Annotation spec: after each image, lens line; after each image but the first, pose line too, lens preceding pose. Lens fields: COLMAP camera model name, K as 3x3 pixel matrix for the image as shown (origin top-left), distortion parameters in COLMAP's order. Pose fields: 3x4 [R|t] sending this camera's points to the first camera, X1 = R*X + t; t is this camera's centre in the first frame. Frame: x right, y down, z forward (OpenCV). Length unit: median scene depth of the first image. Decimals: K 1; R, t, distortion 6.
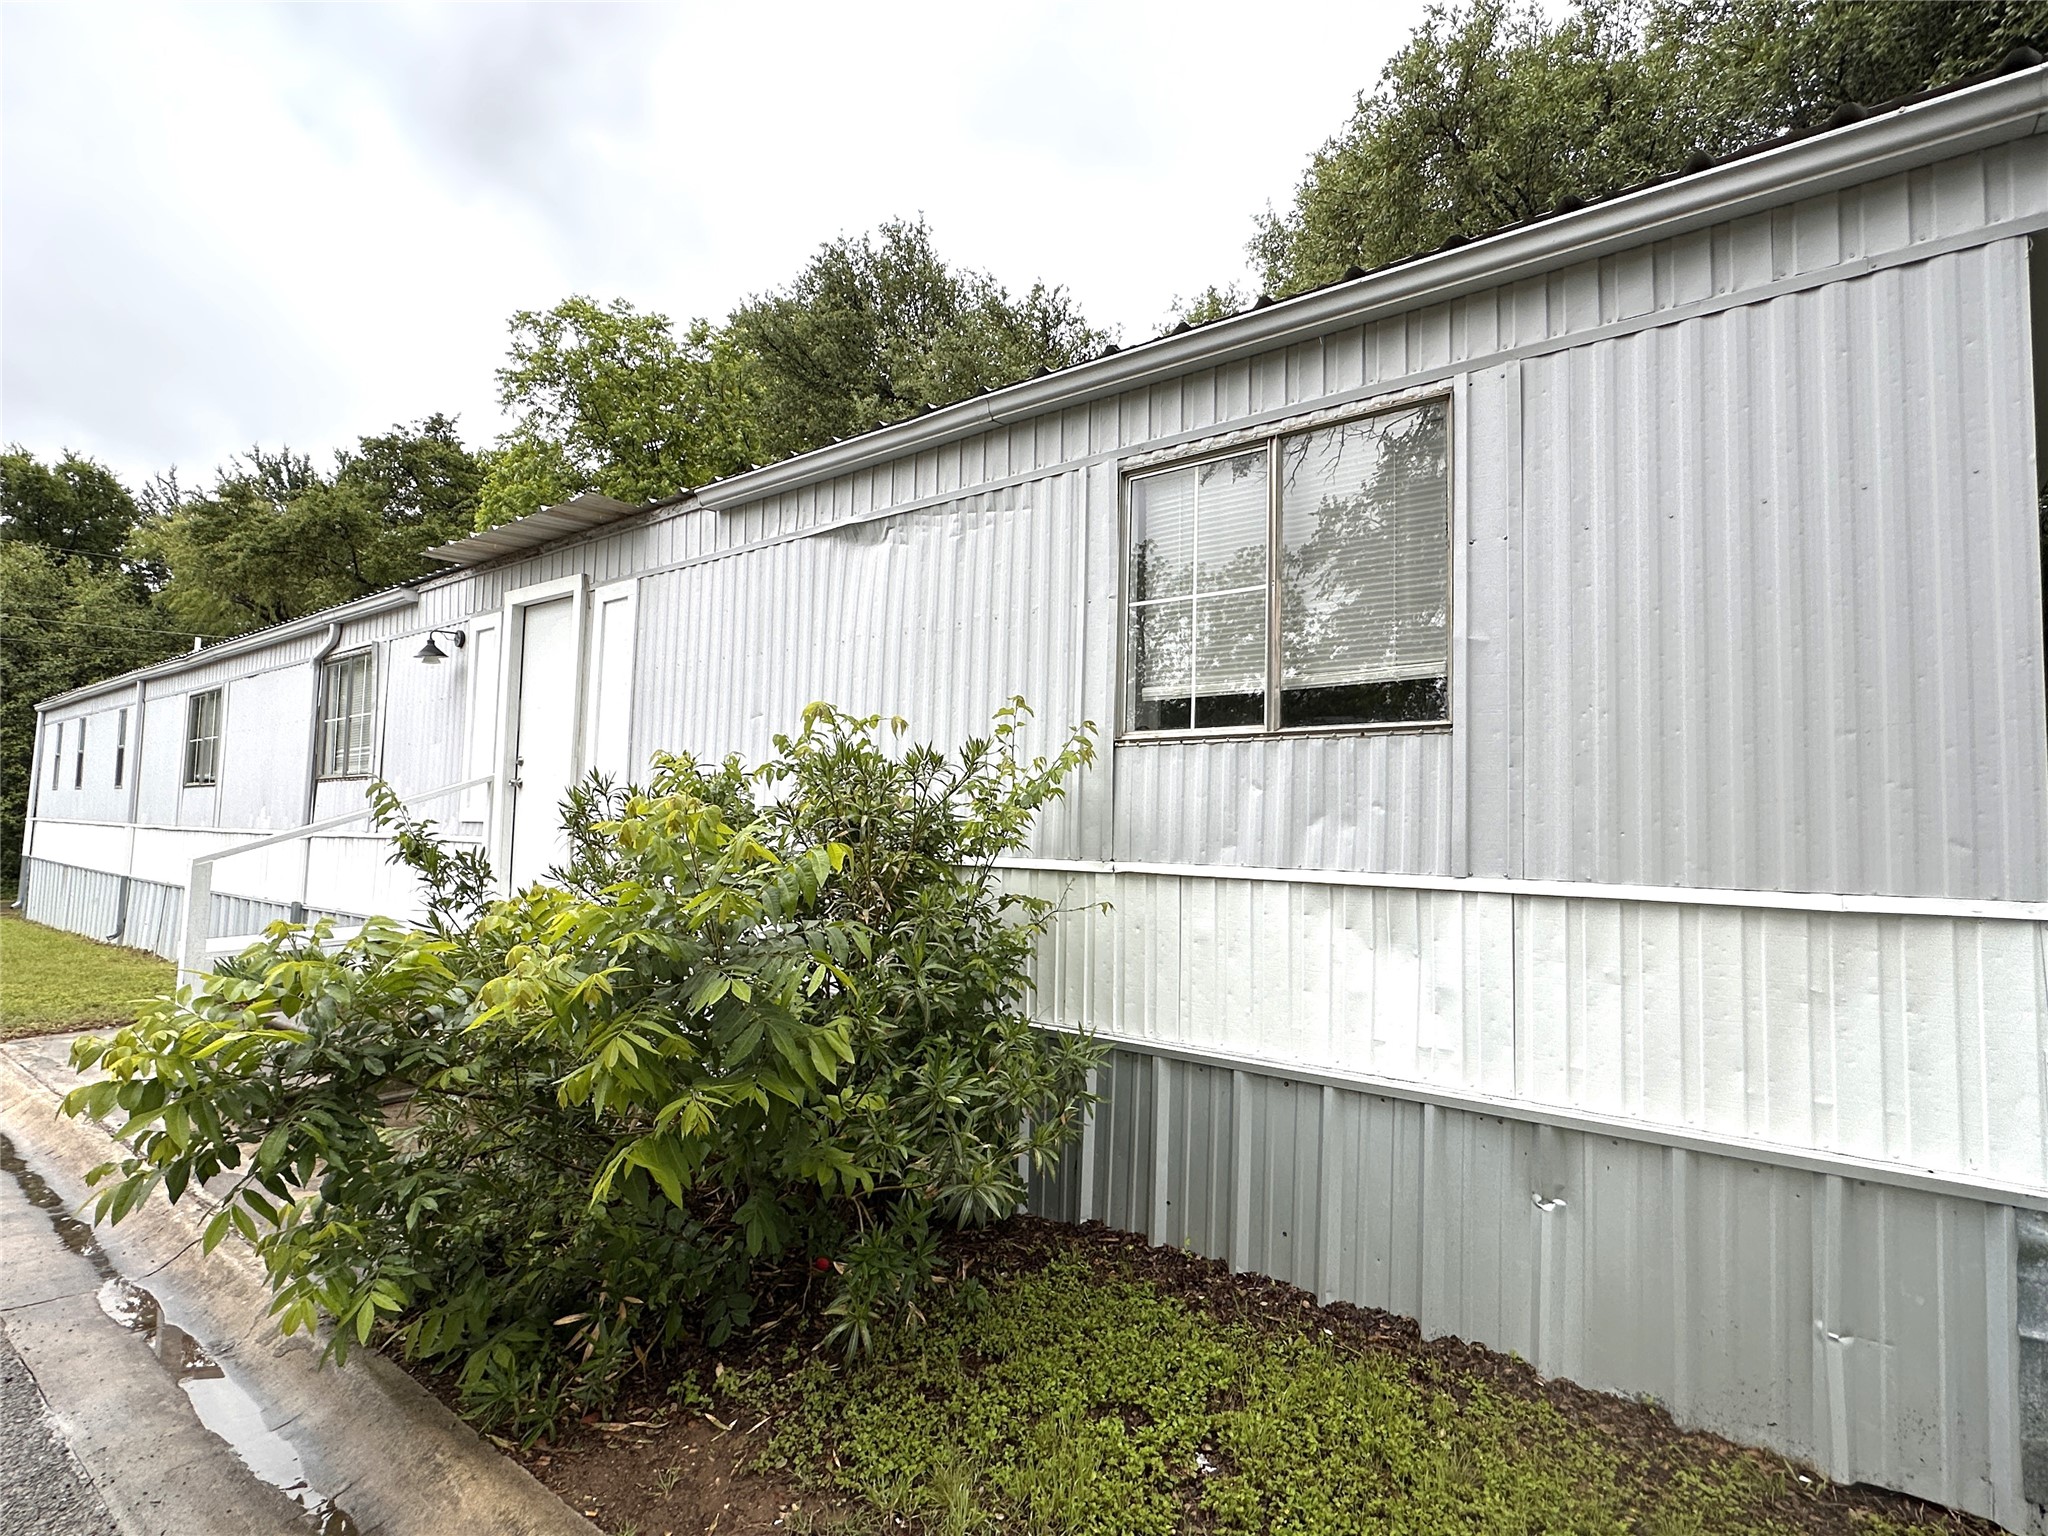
lens RADIAL K [[1011.8, 0, 1024.0], [0, 1011.8, 768.0], [0, 0, 1]] dist [-0.001723, -0.000377]
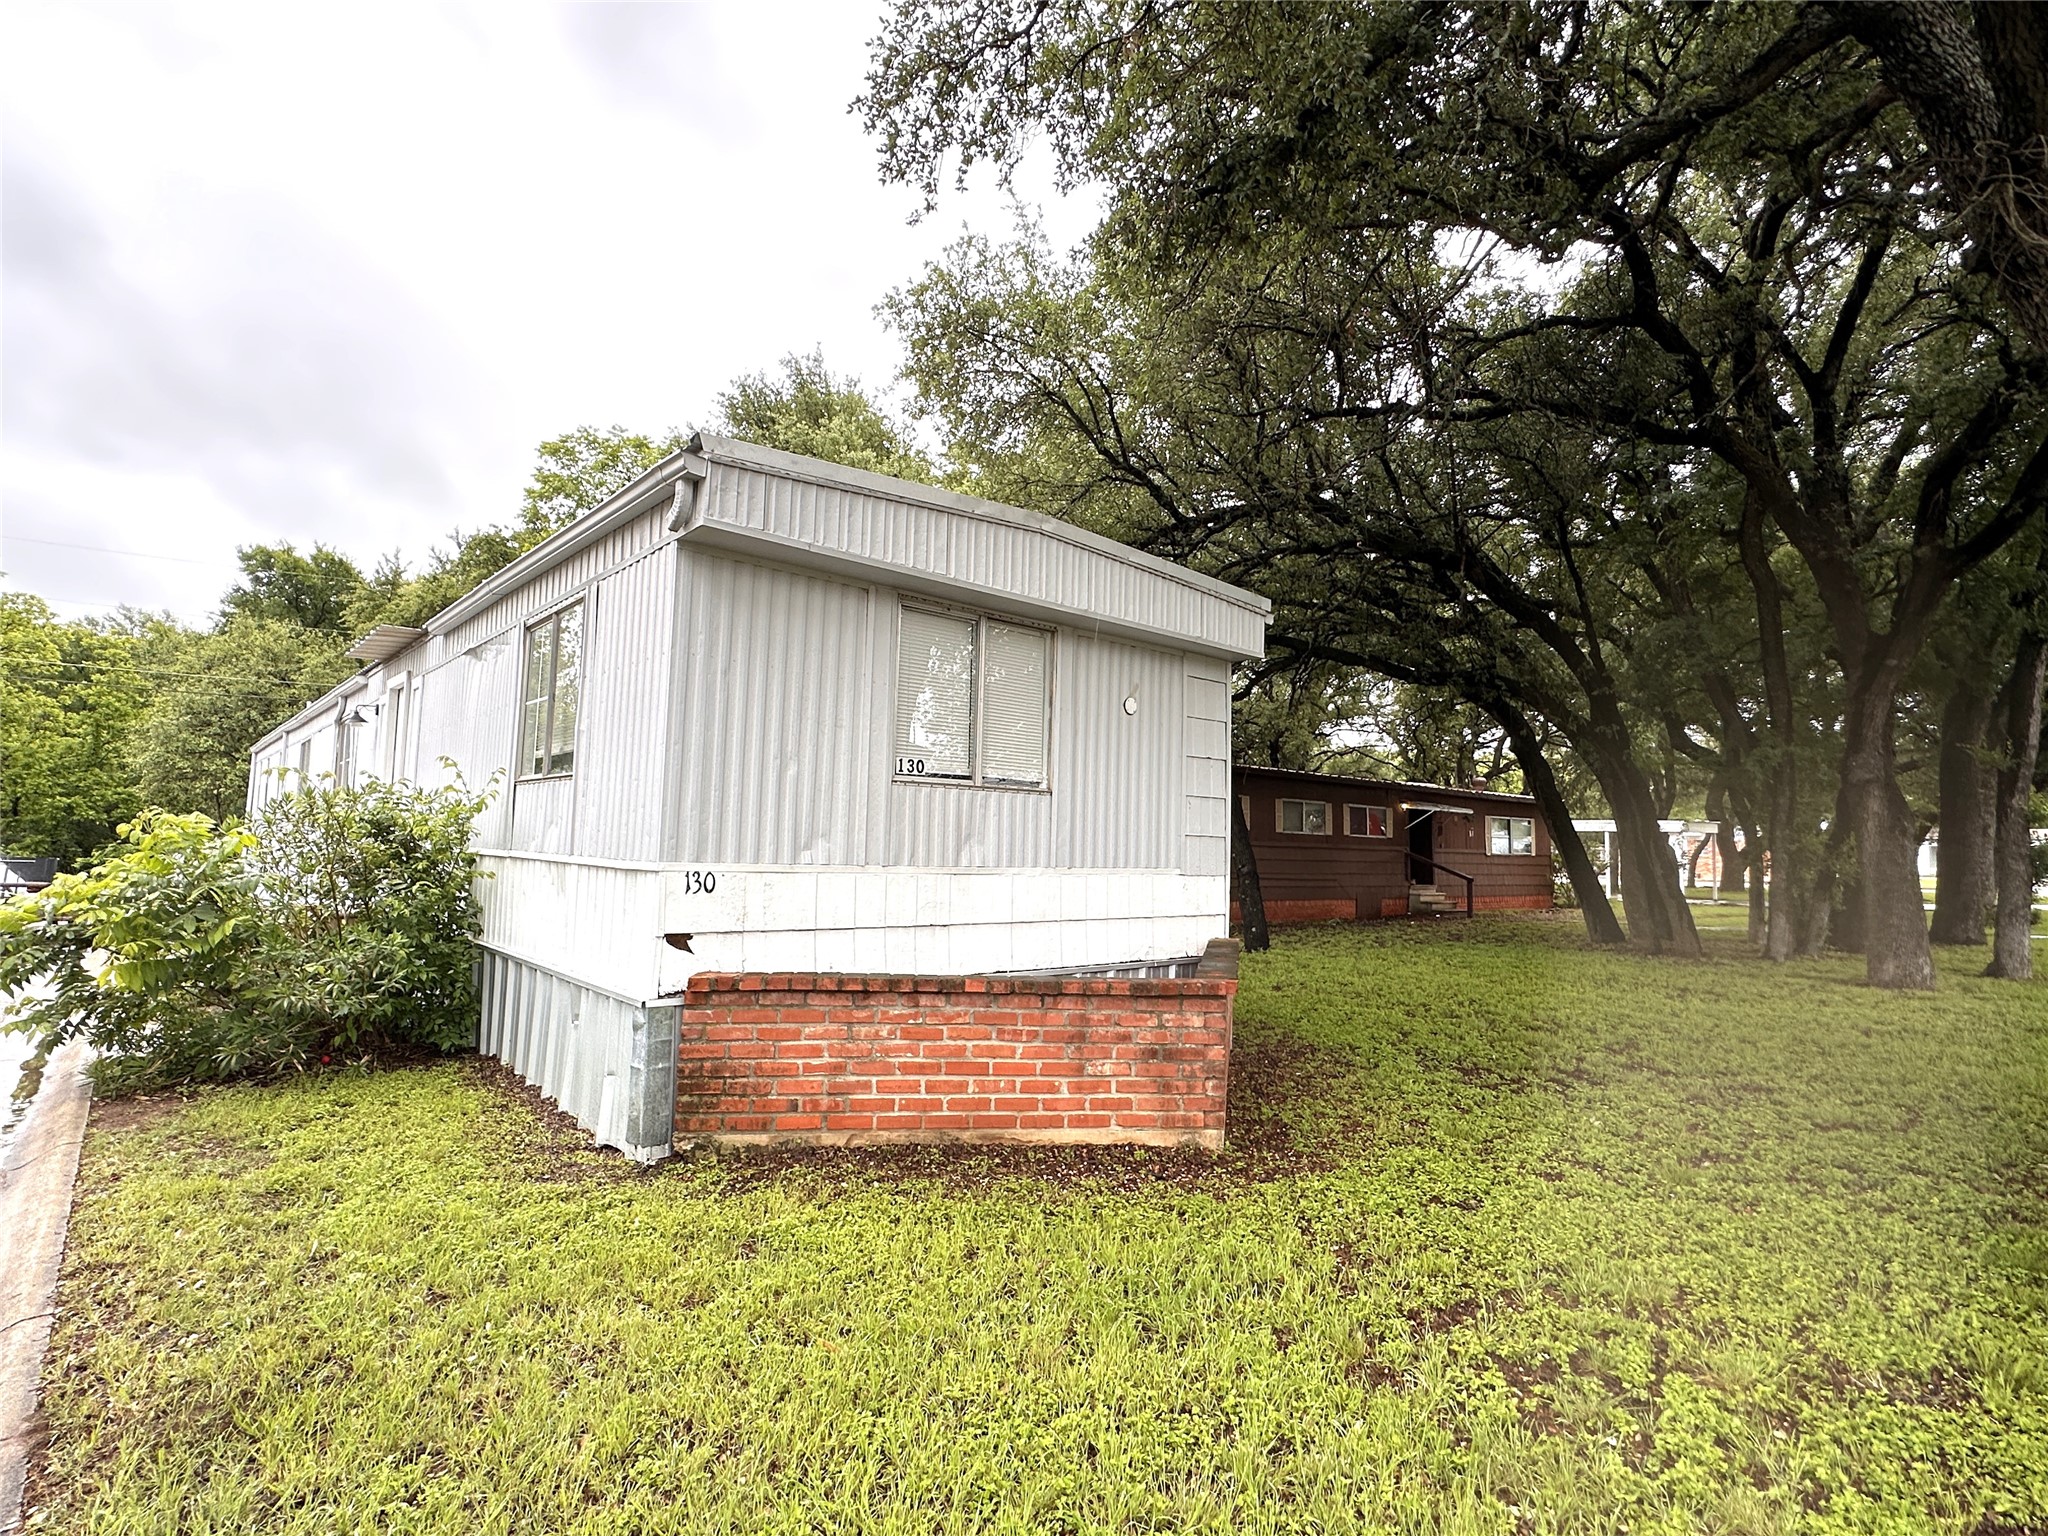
lens RADIAL K [[1011.8, 0, 1024.0], [0, 1011.8, 768.0], [0, 0, 1]] dist [-0.001723, -0.000377]
pose [[0.980850, -0.011503, -0.194423, 0.802736], [0.008268, 0.999814, -0.017446, -0.008060], [0.194588, 0.015504, 0.980763, -0.340249]]
